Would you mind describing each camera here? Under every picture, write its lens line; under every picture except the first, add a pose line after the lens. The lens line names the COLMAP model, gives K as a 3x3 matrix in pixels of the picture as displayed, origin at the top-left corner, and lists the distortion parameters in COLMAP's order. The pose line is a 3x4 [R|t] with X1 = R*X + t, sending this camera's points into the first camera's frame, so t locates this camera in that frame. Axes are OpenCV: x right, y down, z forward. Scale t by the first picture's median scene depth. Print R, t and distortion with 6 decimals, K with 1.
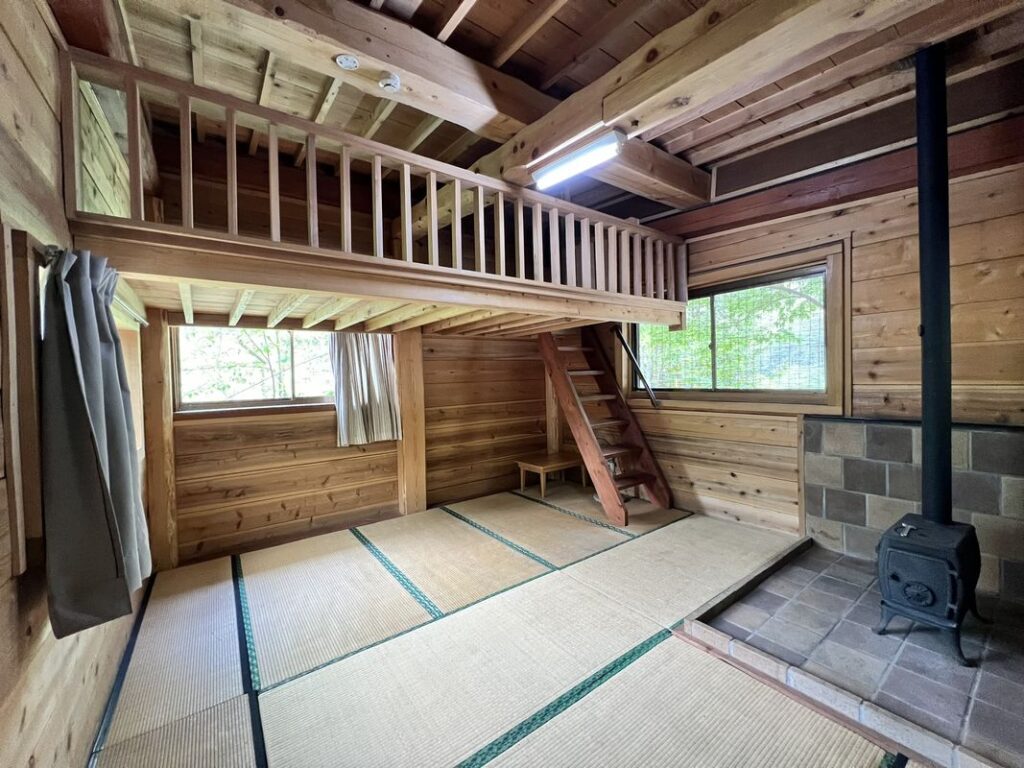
lens RADIAL K [[407.2, 0, 510.8], [0, 407.2, 383.3], [0, 0, 1]] dist [-0.001678, -0.000240]
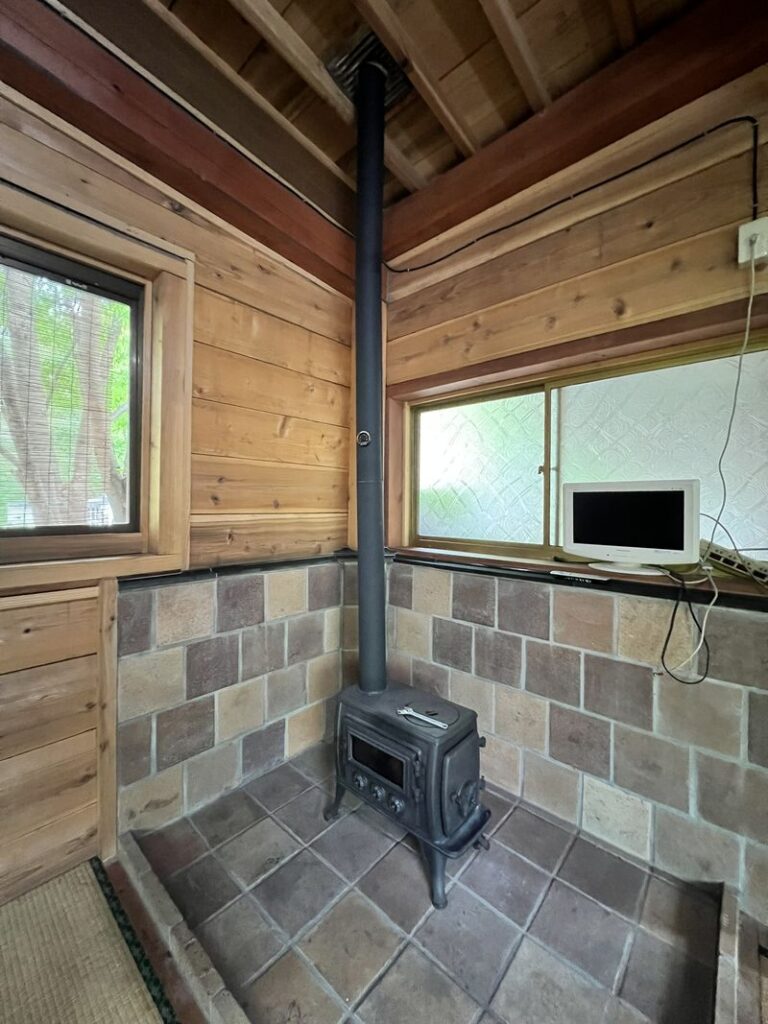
lens RADIAL K [[407.2, 0, 382.3], [0, 407.2, 507.7], [0, 0, 1]] dist [-0.001678, -0.000240]
pose [[-0.211455, 0.016189, 0.977254, 0.216713], [0.010760, 0.999841, -0.014235, 0.005192], [-0.977328, 0.007505, -0.211596, 0.886350]]
